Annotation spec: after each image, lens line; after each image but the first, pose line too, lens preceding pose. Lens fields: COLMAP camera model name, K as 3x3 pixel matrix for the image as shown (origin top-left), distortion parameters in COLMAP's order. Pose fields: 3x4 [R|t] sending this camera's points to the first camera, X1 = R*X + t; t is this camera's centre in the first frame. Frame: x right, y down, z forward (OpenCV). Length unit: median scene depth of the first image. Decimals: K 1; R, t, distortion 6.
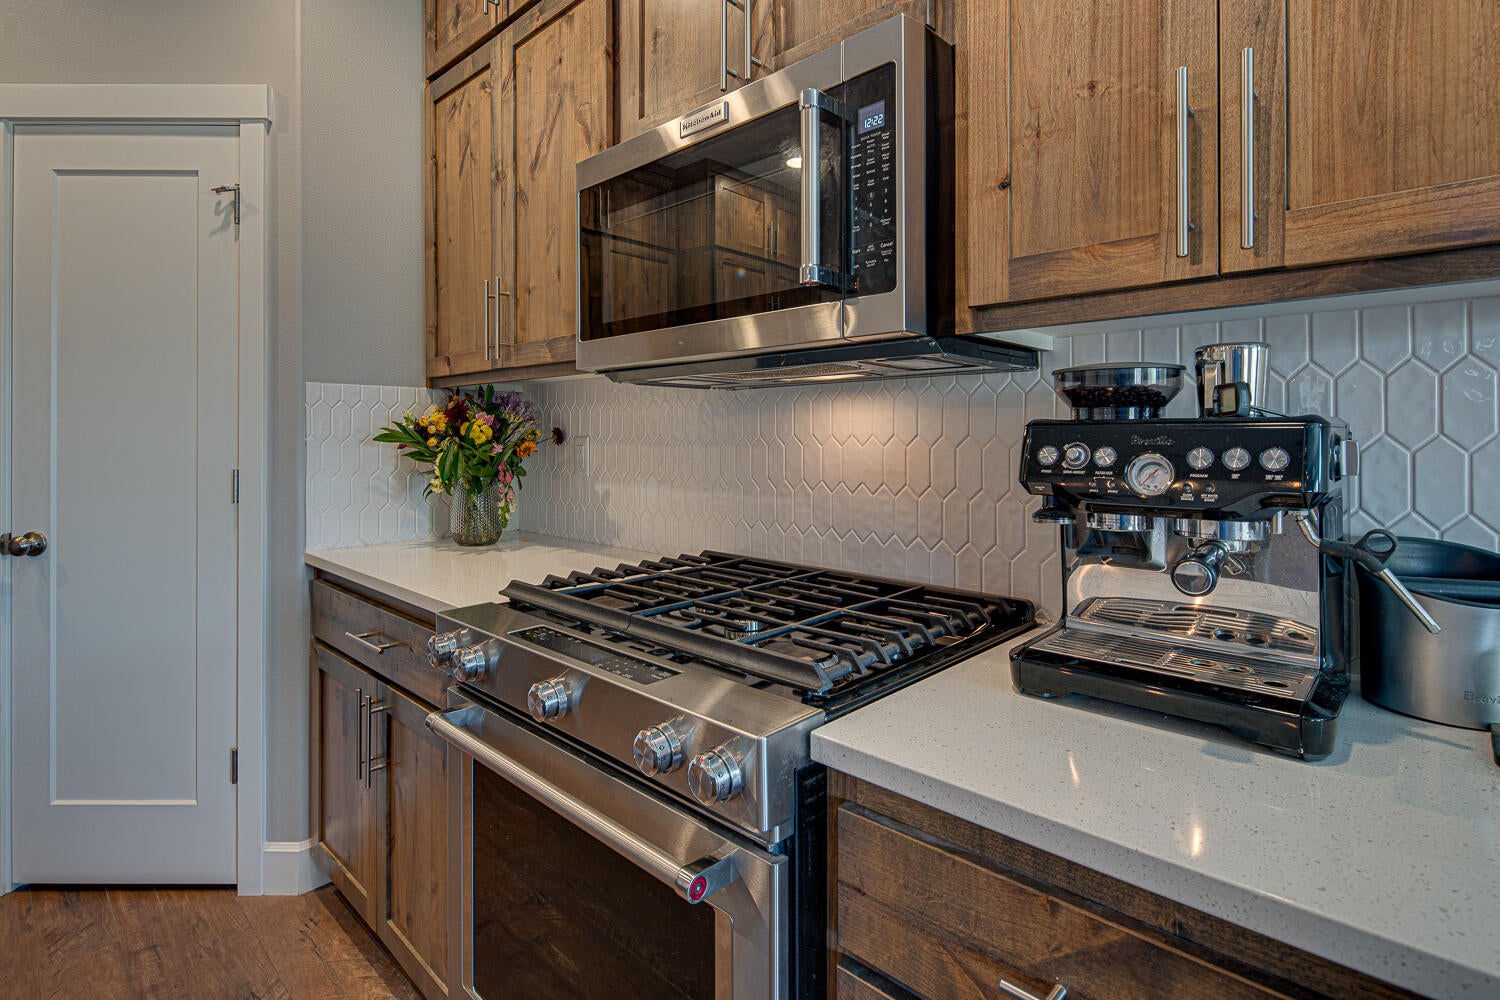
lens RADIAL K [[730.4, 0, 747.5], [0, 730.4, 438.9], [0, 0, 1]] dist [-0.001682, -0.001033]
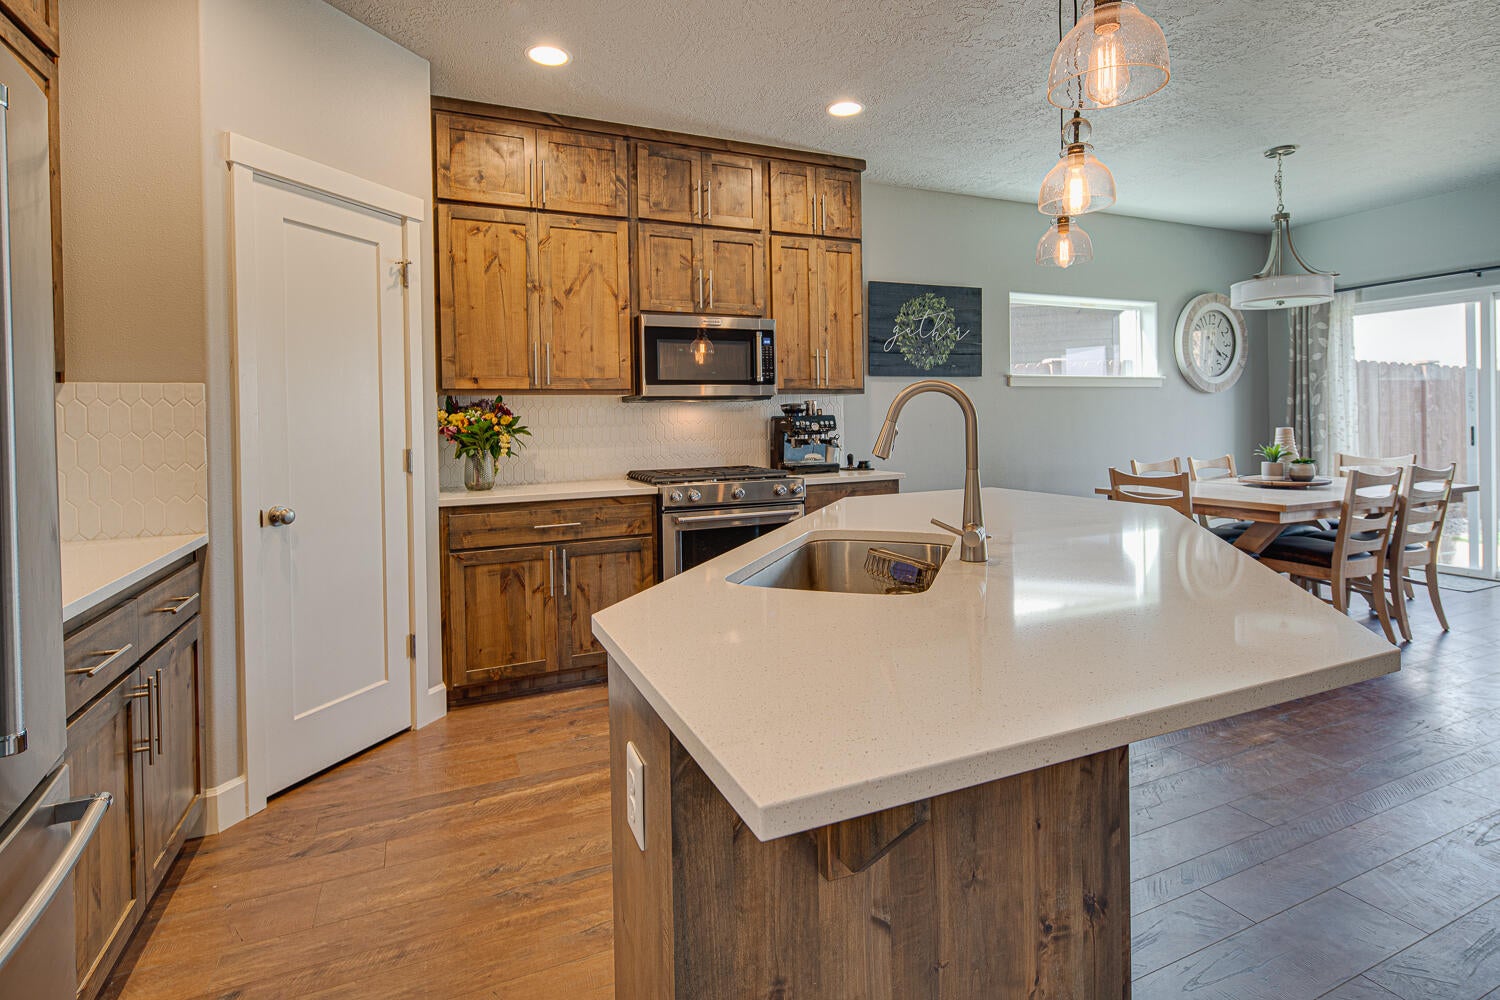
lens RADIAL K [[730.4, 0, 741.7], [0, 730.4, 432.2], [0, 0, 1]] dist [-0.001682, -0.001033]
pose [[0.386017, -0.022204, 0.922225, -2.456152], [0.023420, 0.999624, 0.014264, 0.002596], [-0.922194, 0.016092, 0.386391, -0.290645]]
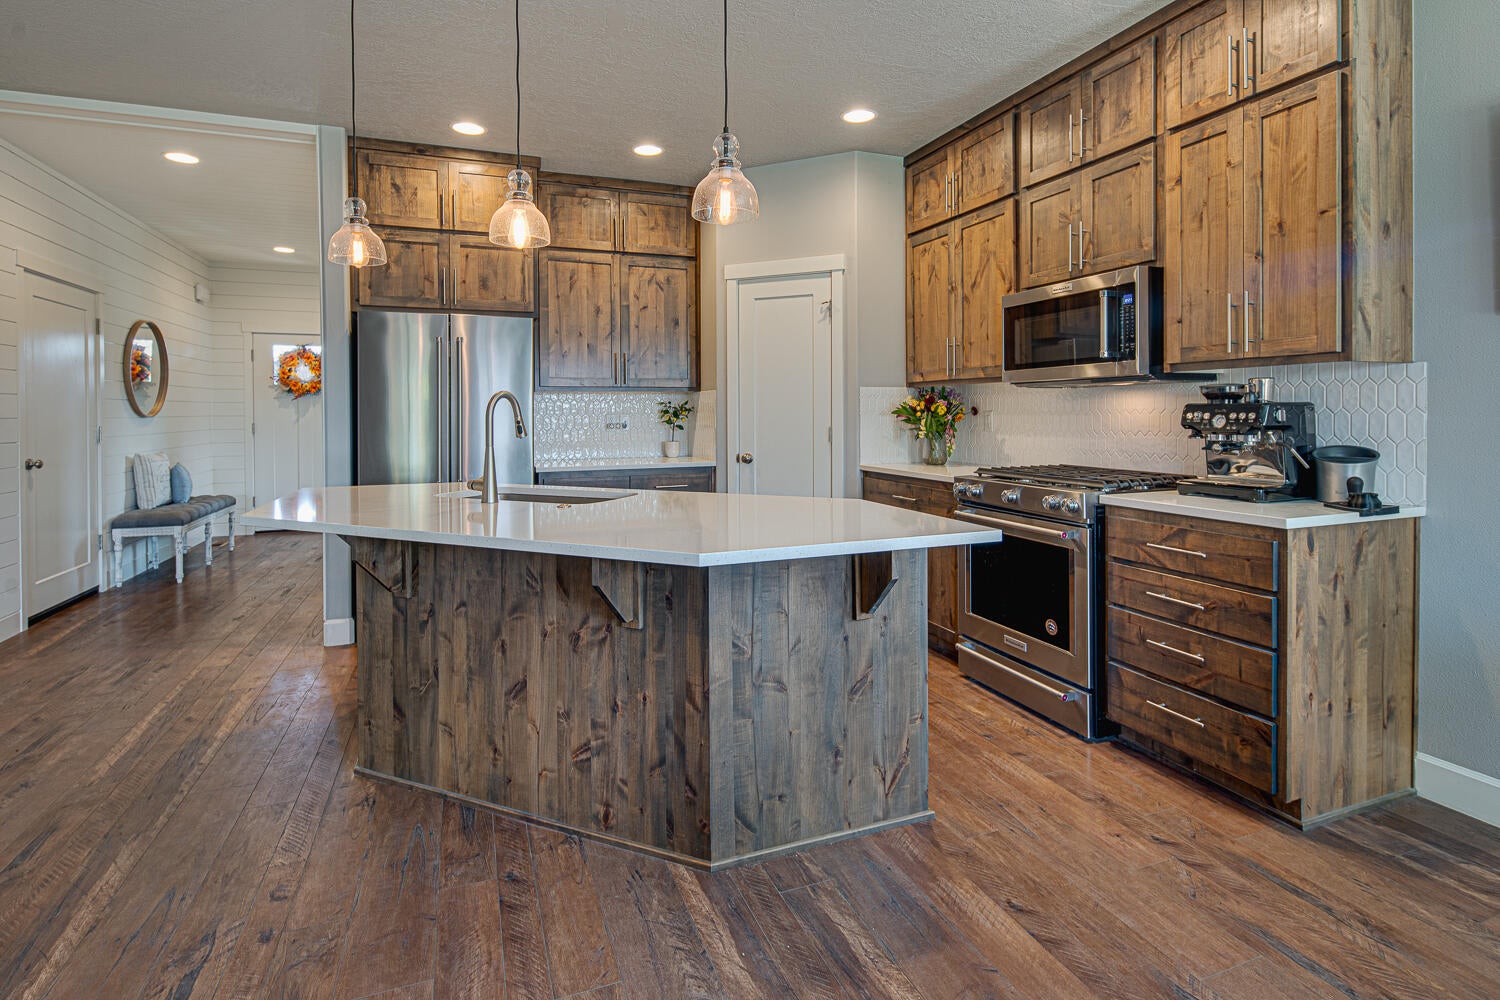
lens RADIAL K [[730.4, 0, 739.5], [0, 730.4, 422.1], [0, 0, 1]] dist [-0.001682, -0.001033]
pose [[0.900354, -0.001339, -0.435155, 0.029933], [0.006031, 0.999938, 0.009402, 0.005239], [0.435116, -0.011090, 0.900306, -1.529662]]
